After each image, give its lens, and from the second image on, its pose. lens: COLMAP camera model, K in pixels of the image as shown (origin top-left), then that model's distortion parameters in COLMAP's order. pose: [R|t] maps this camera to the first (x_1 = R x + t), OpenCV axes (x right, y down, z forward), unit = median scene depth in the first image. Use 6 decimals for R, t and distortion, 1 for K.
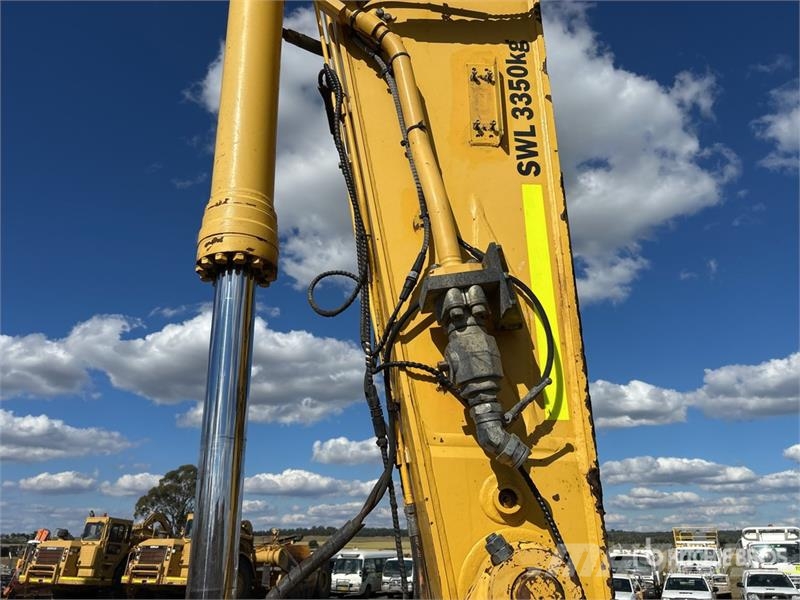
lens RADIAL K [[605.8, 0, 396.1], [0, 605.8, 298.0], [0, 0, 1]] dist [0.029958, -0.037529]
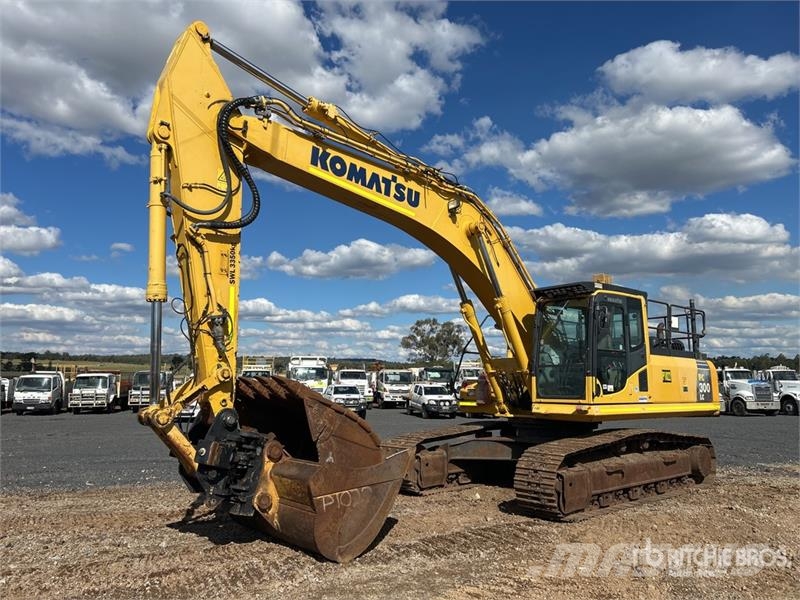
lens RADIAL K [[605.8, 0, 396.1], [0, 605.8, 298.0], [0, 0, 1]] dist [0.029958, -0.037529]
pose [[0.796704, 0.082374, 0.598730, -1.358556], [-0.240631, 0.951994, 0.189221, -1.154896], [-0.554400, -0.294826, 0.778279, -2.876490]]
